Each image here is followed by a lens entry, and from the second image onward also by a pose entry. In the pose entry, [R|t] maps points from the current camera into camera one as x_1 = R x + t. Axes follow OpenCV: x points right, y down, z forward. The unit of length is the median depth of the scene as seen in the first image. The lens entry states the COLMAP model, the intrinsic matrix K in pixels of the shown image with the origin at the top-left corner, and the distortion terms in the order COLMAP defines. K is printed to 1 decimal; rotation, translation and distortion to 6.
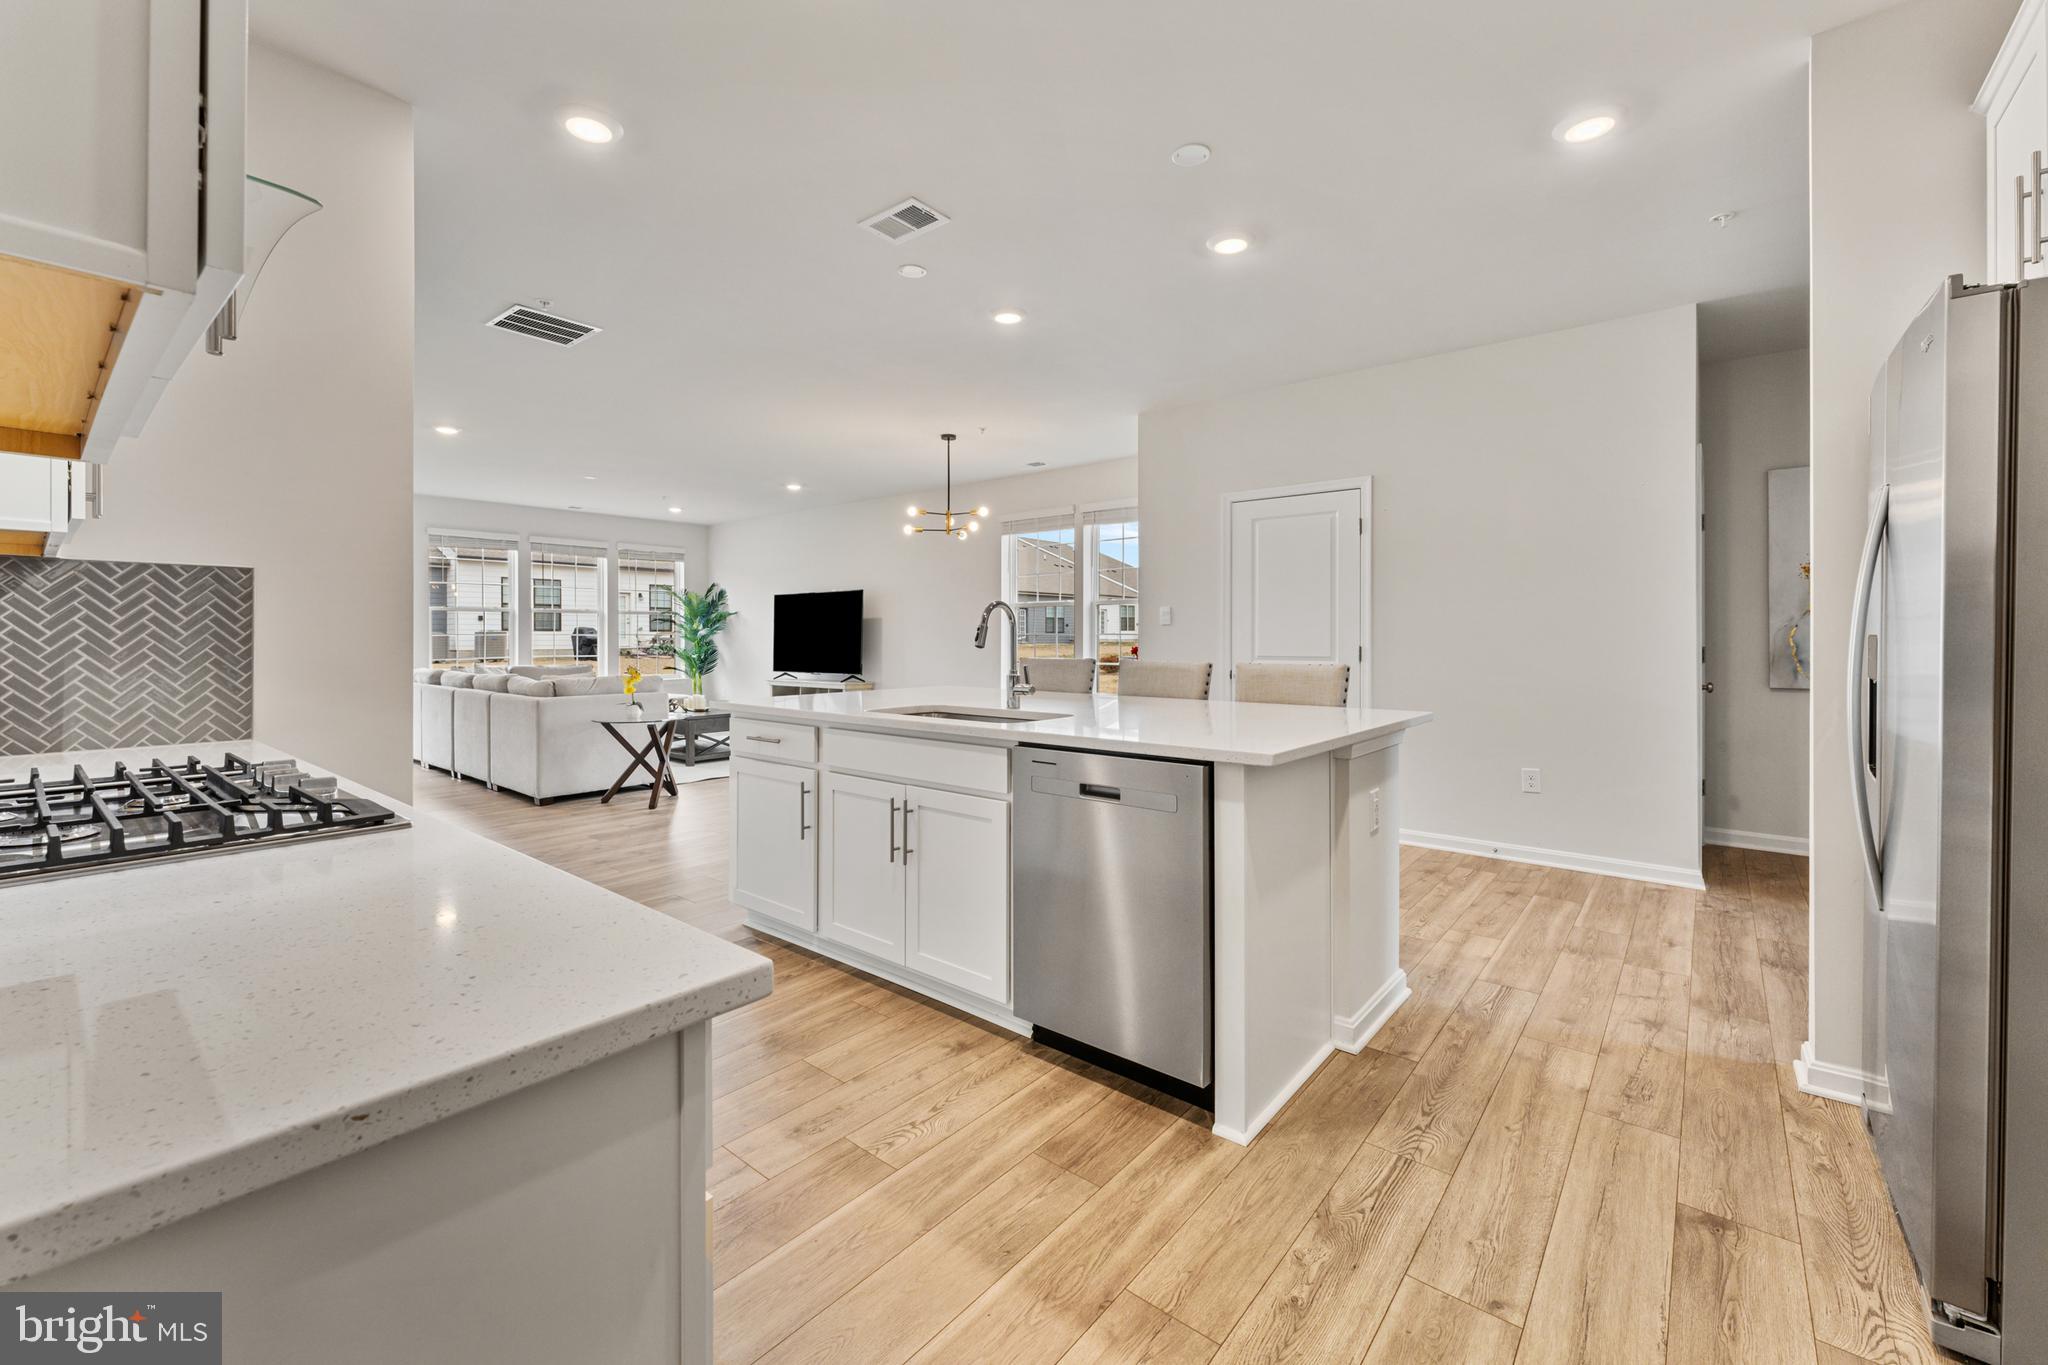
lens RADIAL K [[818.2, 0, 1021.2], [0, 818.2, 661.7], [0, 0, 1]] dist [-0.000651, 0.001260]
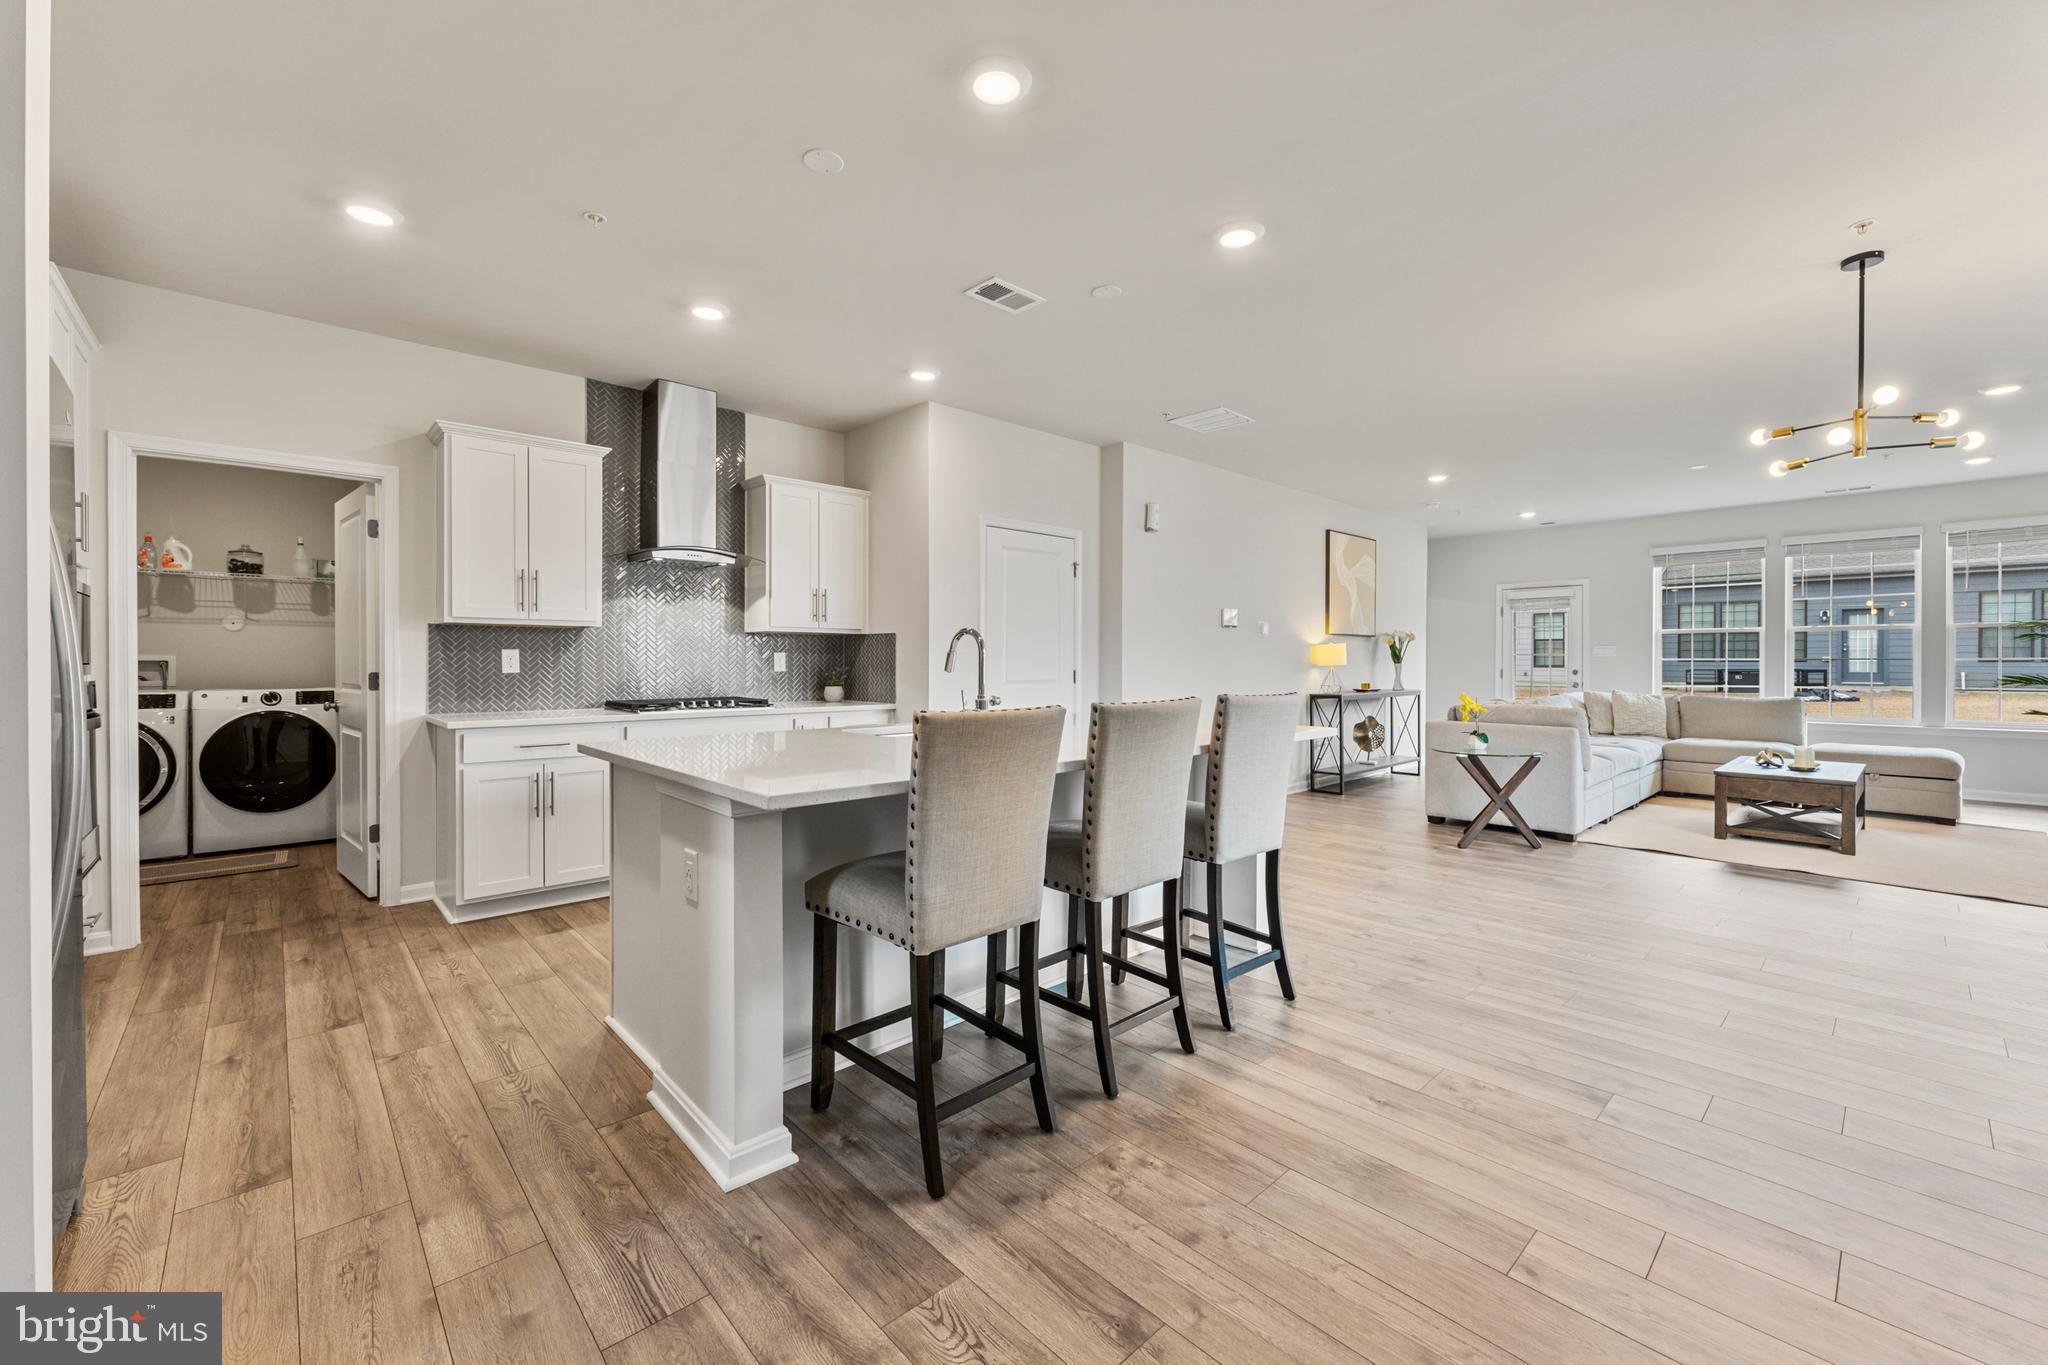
lens RADIAL K [[818.2, 0, 1029.3], [0, 818.2, 662.5], [0, 0, 1]] dist [-0.000651, 0.001260]
pose [[-0.119870, 0.002627, -0.992786, 1.337228], [-0.031109, 0.999496, 0.006401, -0.050732], [0.992302, 0.031652, -0.119728, 1.578821]]
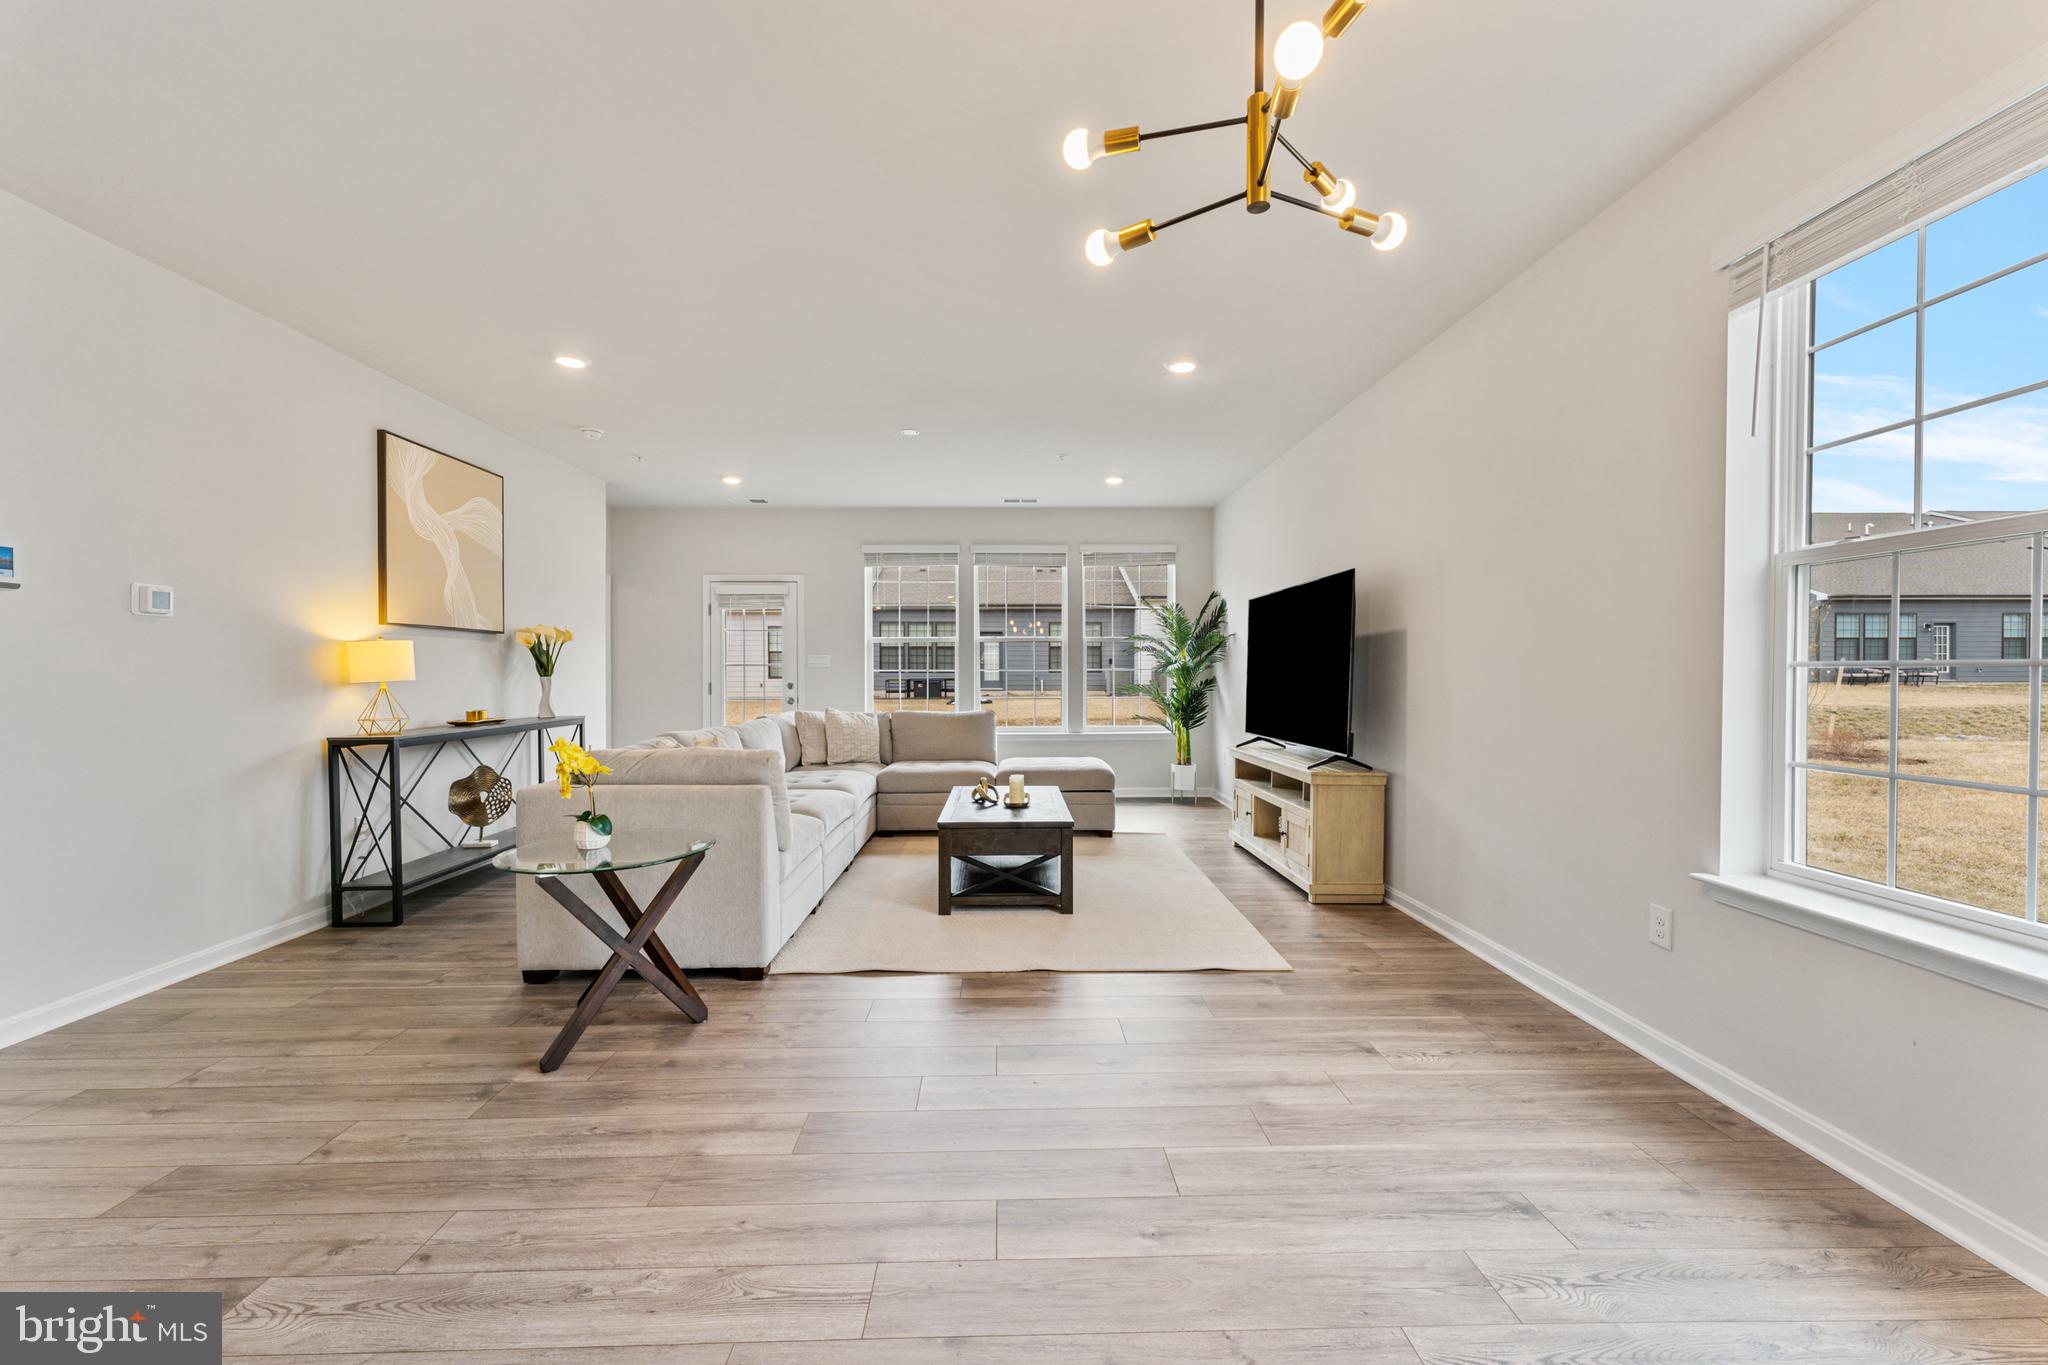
lens RADIAL K [[818.2, 0, 1004.9], [0, 818.2, 683.7], [0, 0, 1]] dist [-0.000651, 0.001260]
pose [[0.648606, 0.009603, -0.761064, 0.113772], [-0.021647, 0.999749, -0.005833, -0.069374], [0.760816, 0.020259, 0.648651, 2.276405]]
